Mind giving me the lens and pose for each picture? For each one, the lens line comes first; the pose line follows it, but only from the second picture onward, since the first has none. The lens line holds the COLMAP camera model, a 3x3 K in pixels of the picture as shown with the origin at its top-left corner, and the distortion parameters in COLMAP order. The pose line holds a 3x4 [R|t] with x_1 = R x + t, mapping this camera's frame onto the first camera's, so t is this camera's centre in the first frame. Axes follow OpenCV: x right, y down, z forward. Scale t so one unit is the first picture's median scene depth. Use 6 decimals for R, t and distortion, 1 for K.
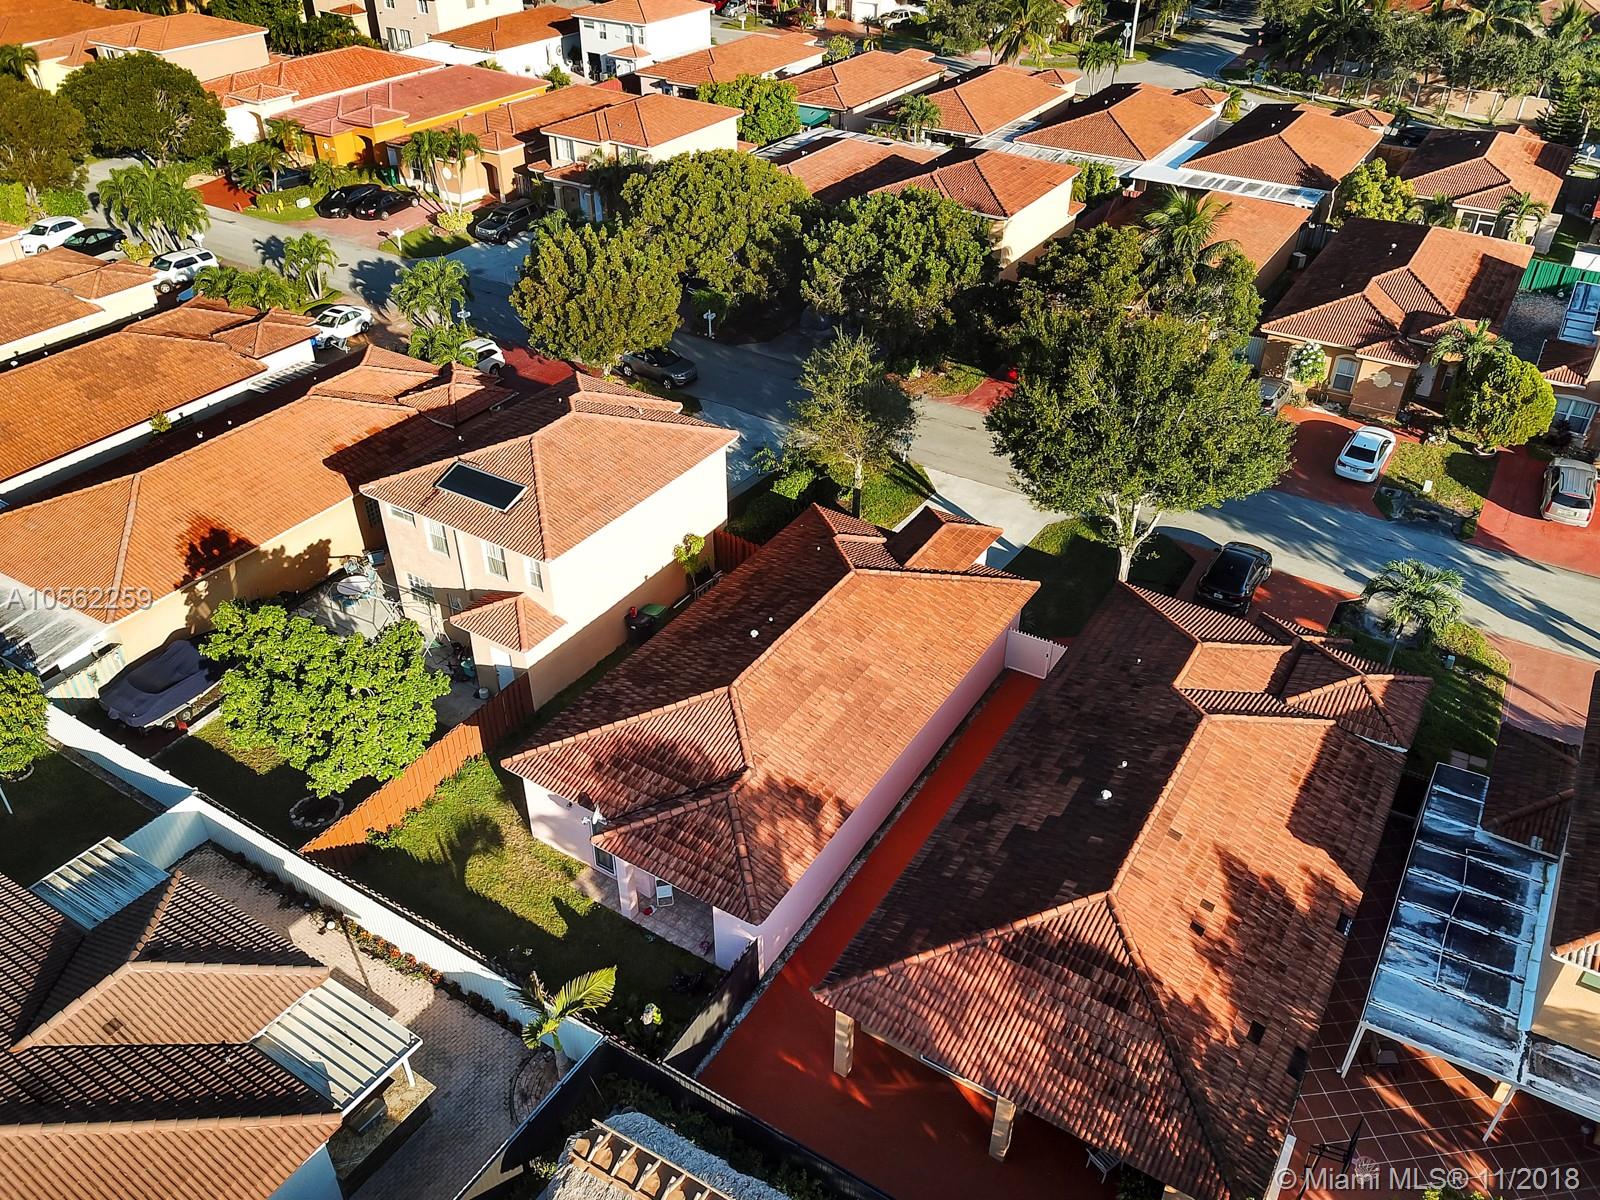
lens RADIAL K [[1217.3, 0, 812.8], [0, 1217.3, 587.9], [0, 0, 1]] dist [0.002969, 0.006854]
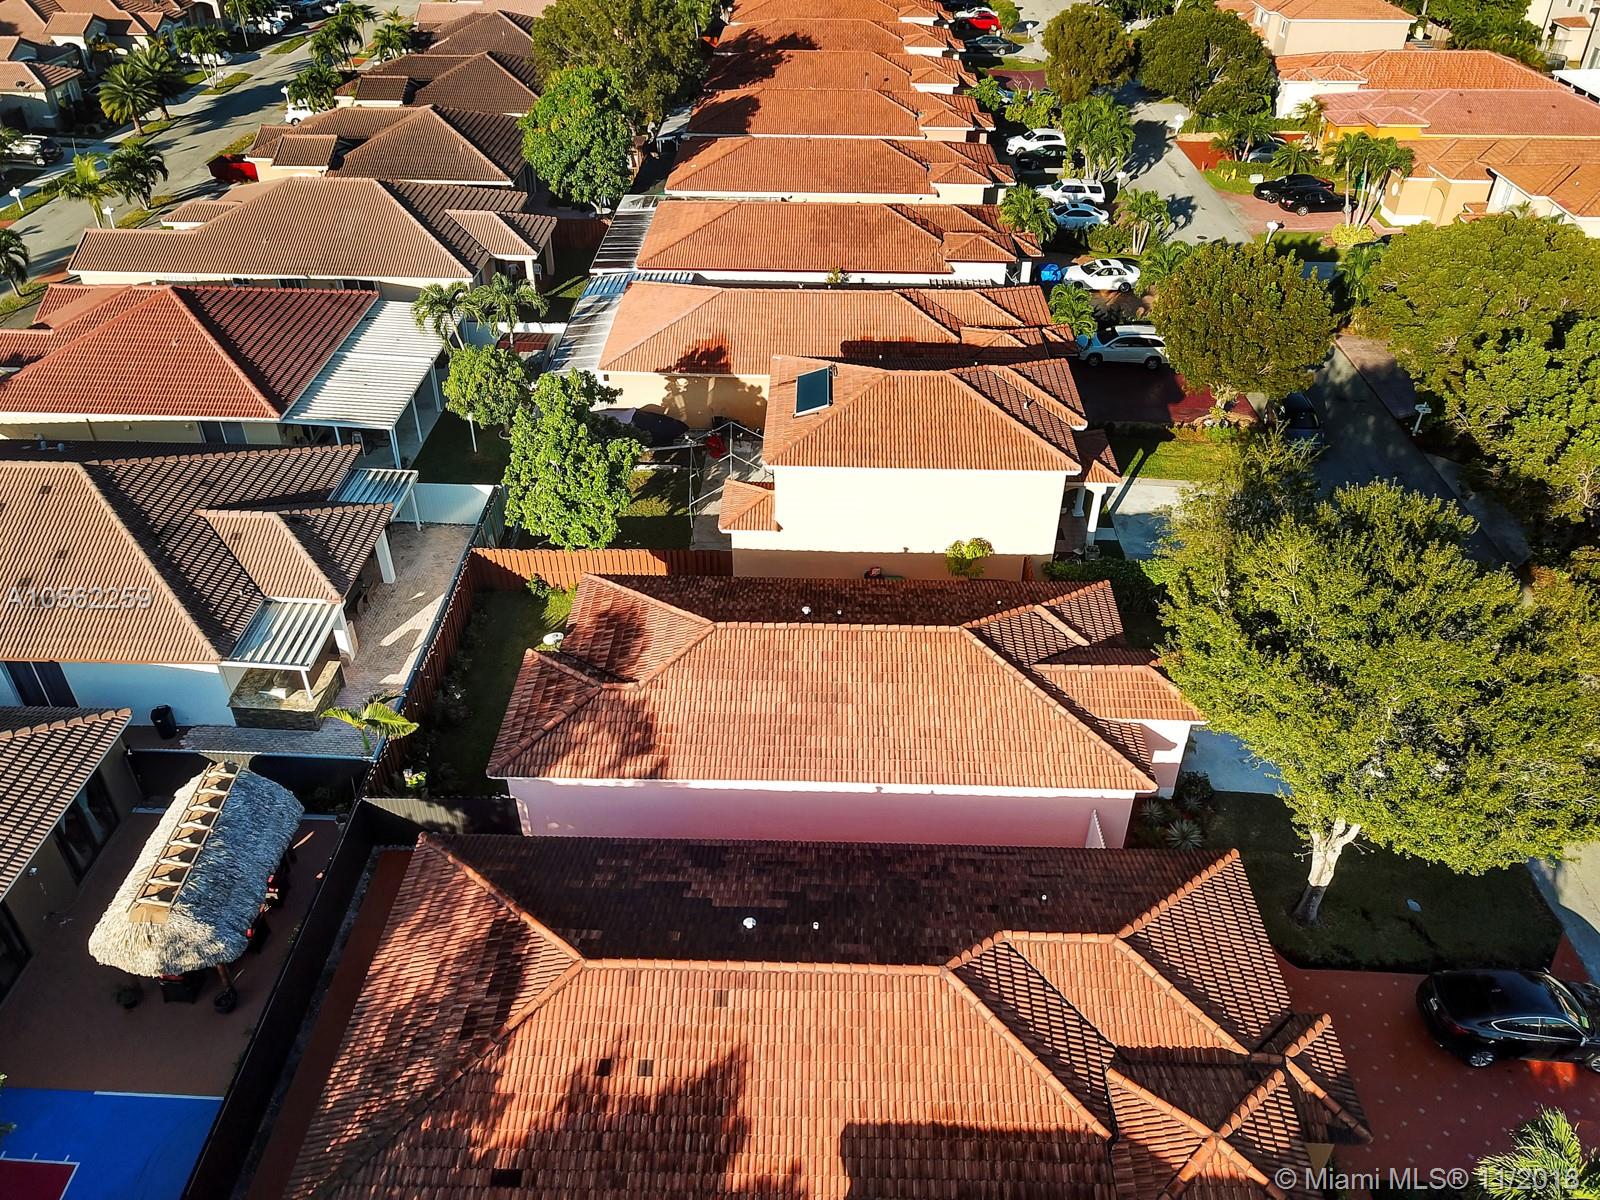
lens RADIAL K [[1217.3, 0, 816.5], [0, 1217.3, 609.8], [0, 0, 1]] dist [0.002969, 0.006854]
pose [[0.513373, 0.502919, -0.695357, 0.573309], [-0.492863, 0.836110, 0.240845, -0.181858], [0.702520, 0.219072, 0.677106, 0.326486]]
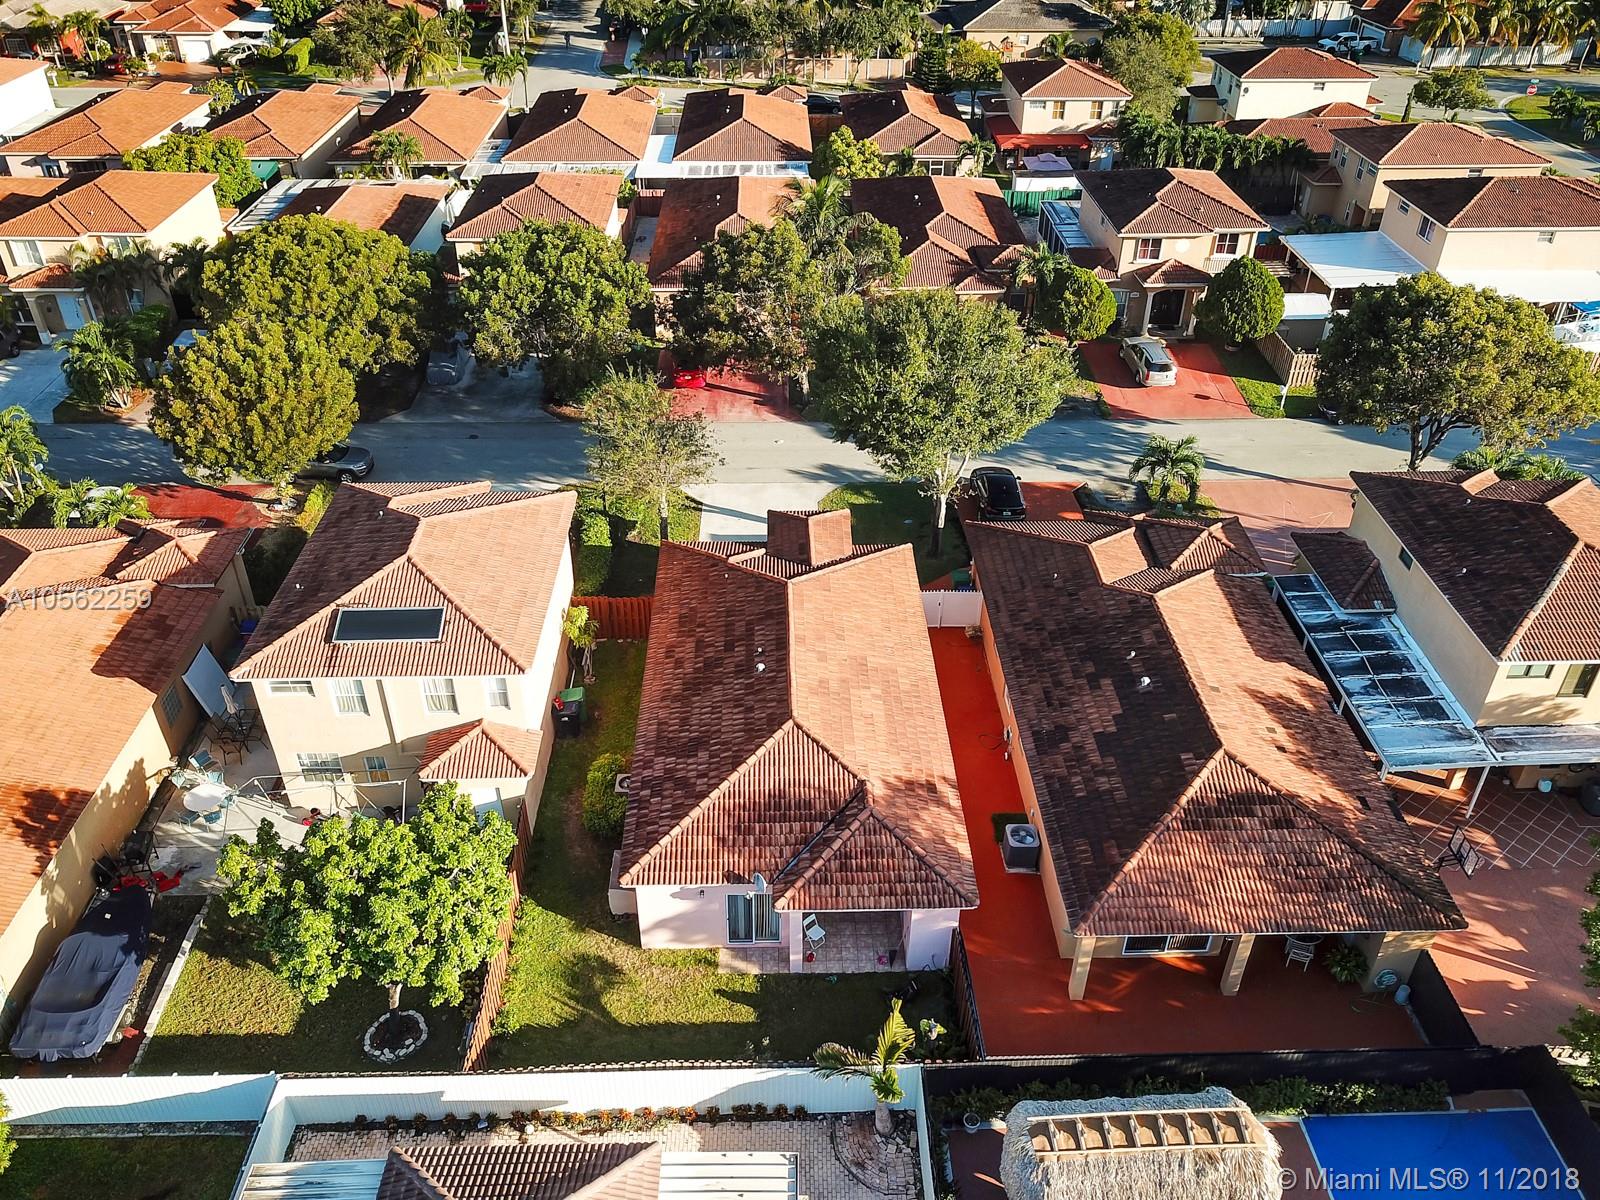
lens RADIAL K [[1217.3, 0, 800.3], [0, 1217.3, 600.0], [0, 0, 1]] dist [0.002969, 0.006854]
pose [[0.837791, -0.315037, 0.445935, -0.414406], [0.312169, 0.946467, 0.082164, -0.080374], [-0.447947, 0.070371, 0.891286, 0.079099]]
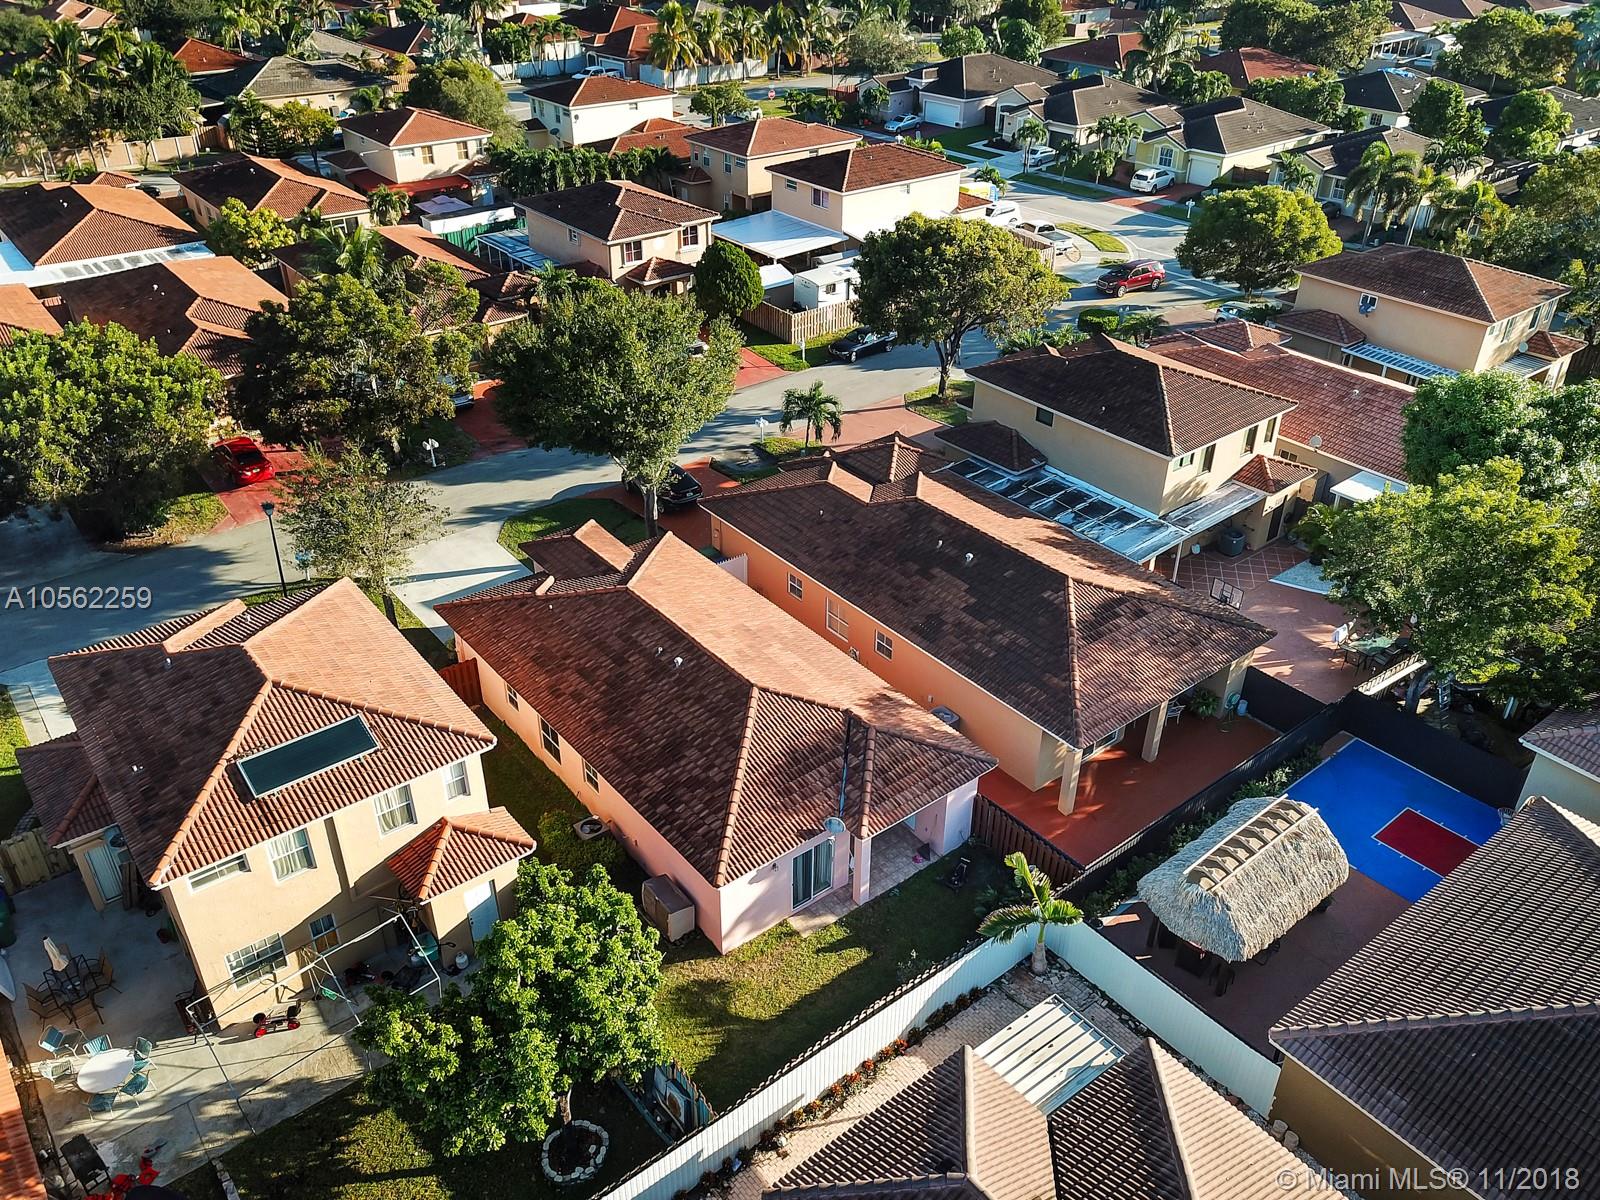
lens RADIAL K [[1217.3, 0, 786.2], [0, 1217.3, 604.2], [0, 0, 1]] dist [0.002969, 0.006854]
pose [[0.350105, -0.503019, 0.790189, -0.719880], [0.531871, 0.801154, 0.274346, -0.208287], [-0.771064, 0.324229, 0.548030, 0.338007]]
